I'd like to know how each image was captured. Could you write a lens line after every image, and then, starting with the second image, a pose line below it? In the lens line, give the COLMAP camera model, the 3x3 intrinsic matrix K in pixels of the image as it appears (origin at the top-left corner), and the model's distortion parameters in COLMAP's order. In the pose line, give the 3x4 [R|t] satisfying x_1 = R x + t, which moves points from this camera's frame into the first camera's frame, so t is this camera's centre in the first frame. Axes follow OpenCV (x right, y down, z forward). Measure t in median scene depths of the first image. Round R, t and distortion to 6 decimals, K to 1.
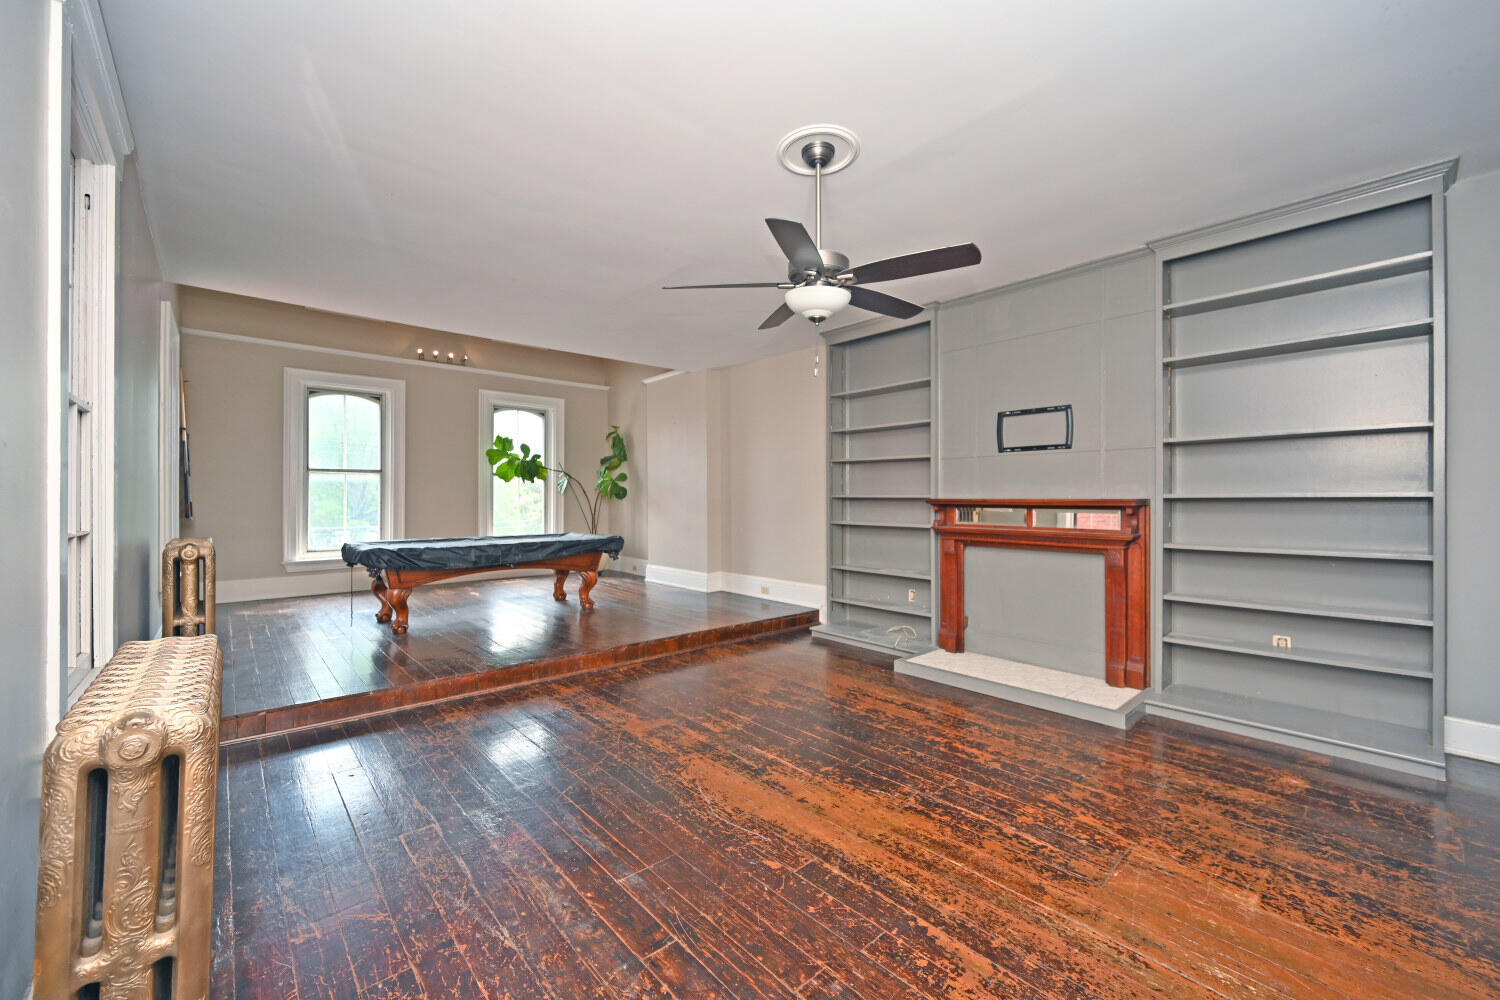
lens RADIAL K [[601.9, 0, 751.5], [0, 601.9, 495.4], [0, 0, 1]] dist [-0.001651, 0.000158]
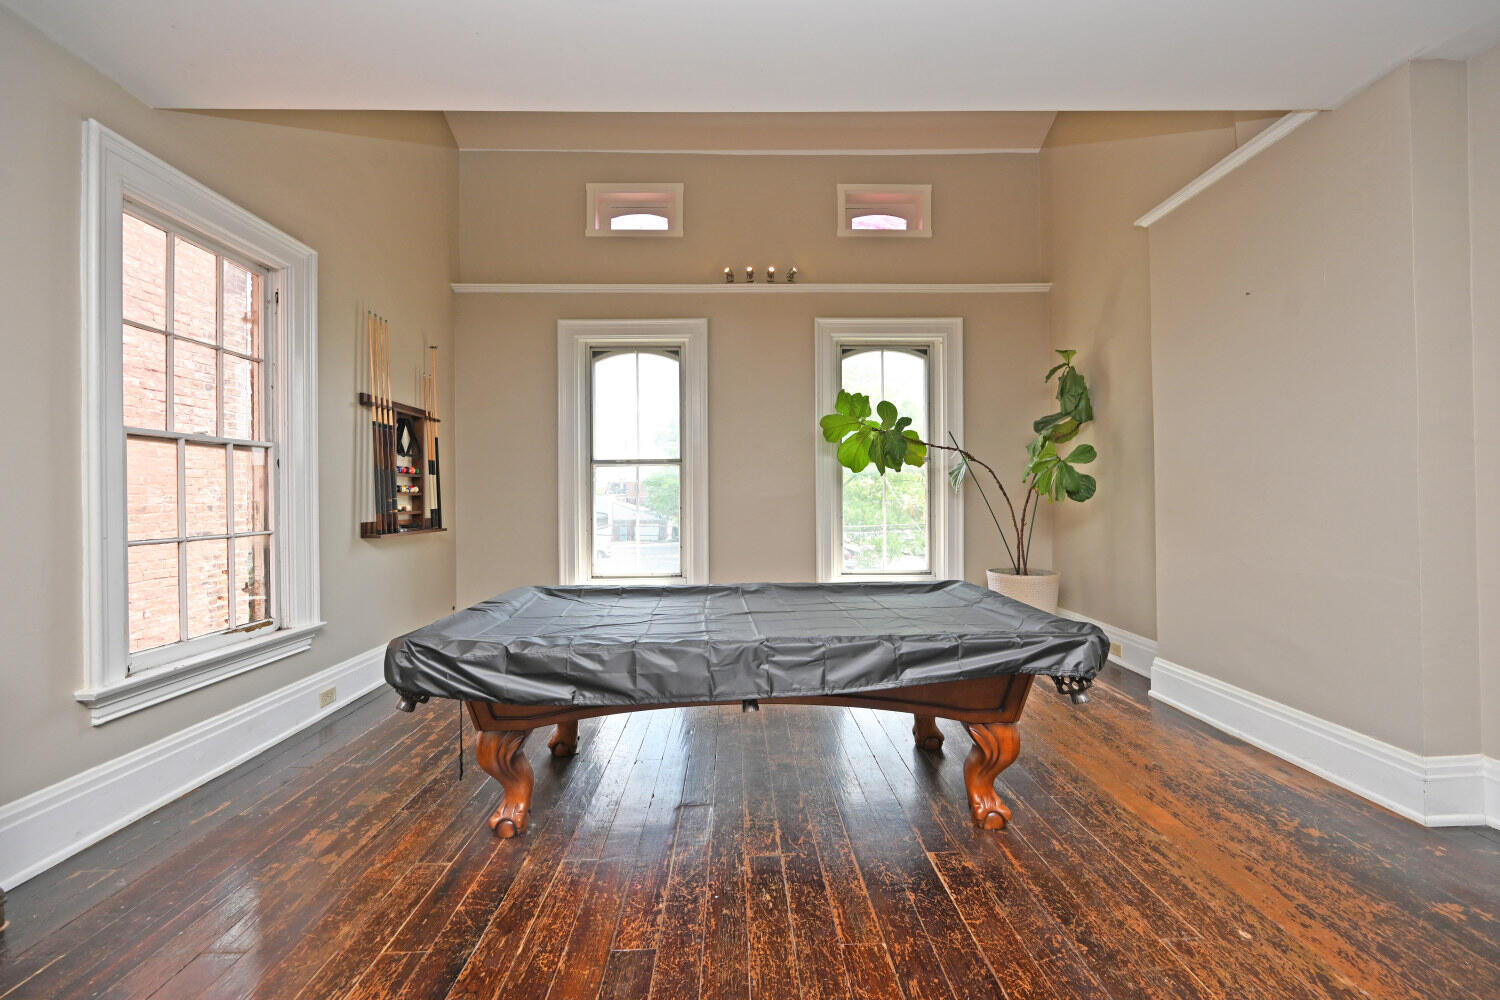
lens RADIAL K [[601.9, 0, 751.5], [0, 601.9, 495.4], [0, 0, 1]] dist [-0.001651, 0.000158]
pose [[0.768698, -0.009365, -0.639544, -0.123068], [0.012457, 0.999922, 0.000331, -0.001390], [0.639491, -0.008222, 0.768755, 0.510218]]
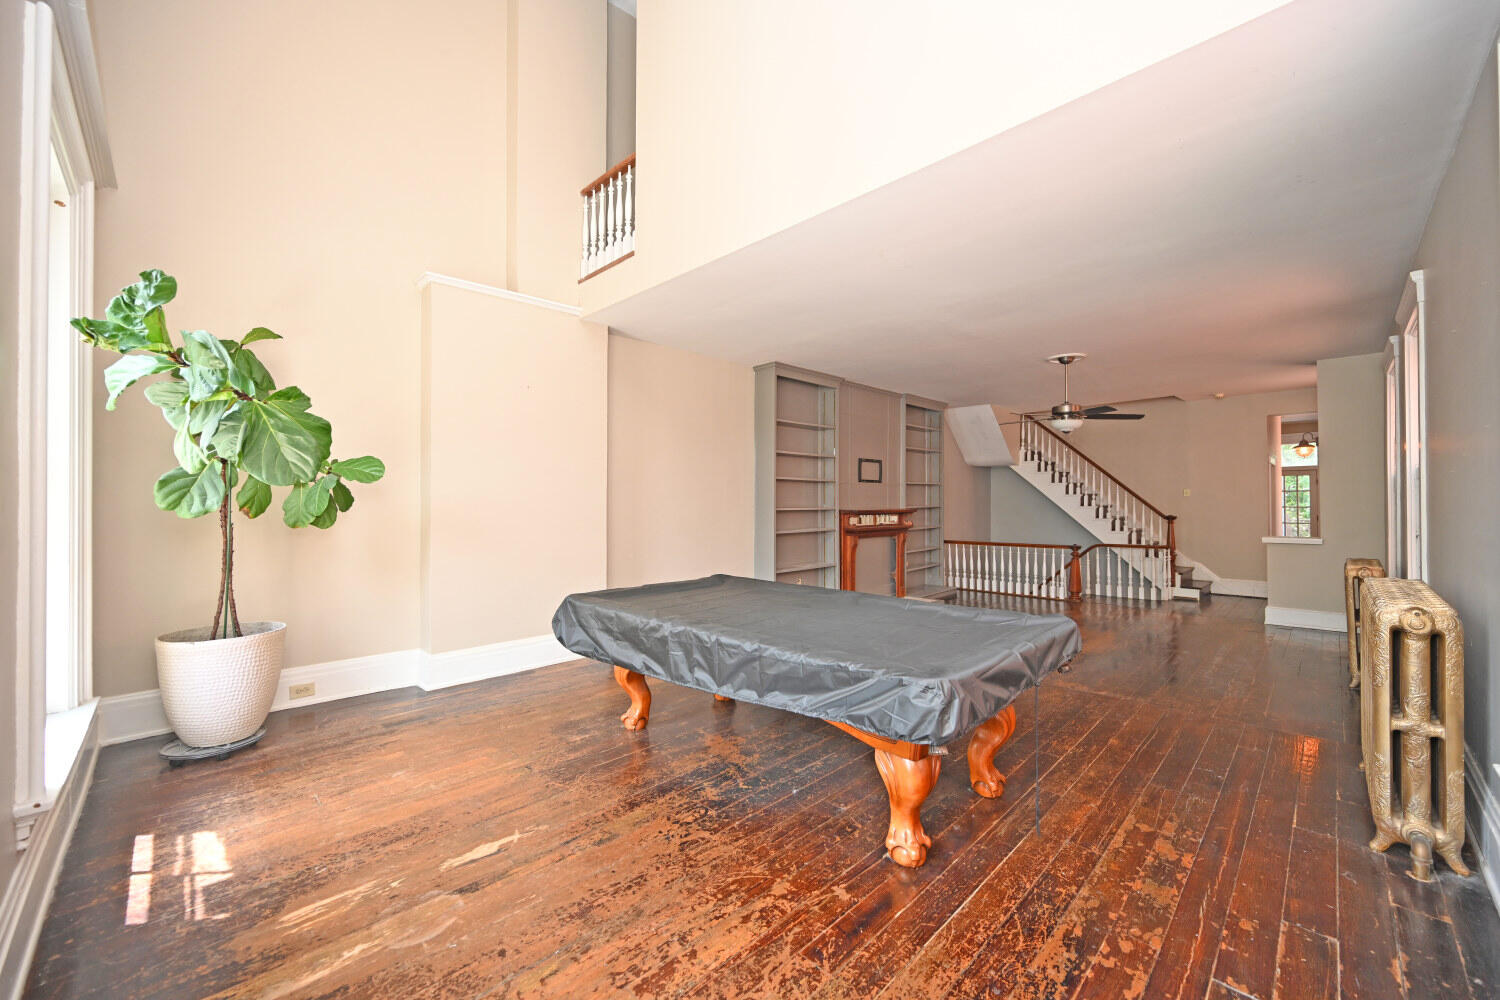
lens RADIAL K [[601.9, 0, 751.5], [0, 601.9, 495.4], [0, 0, 1]] dist [-0.001651, 0.000158]
pose [[-0.073770, 0.008728, 0.997237, -0.710559], [0.000448, 0.999962, -0.008719, -0.010421], [-0.997275, -0.000196, -0.073772, 0.806091]]
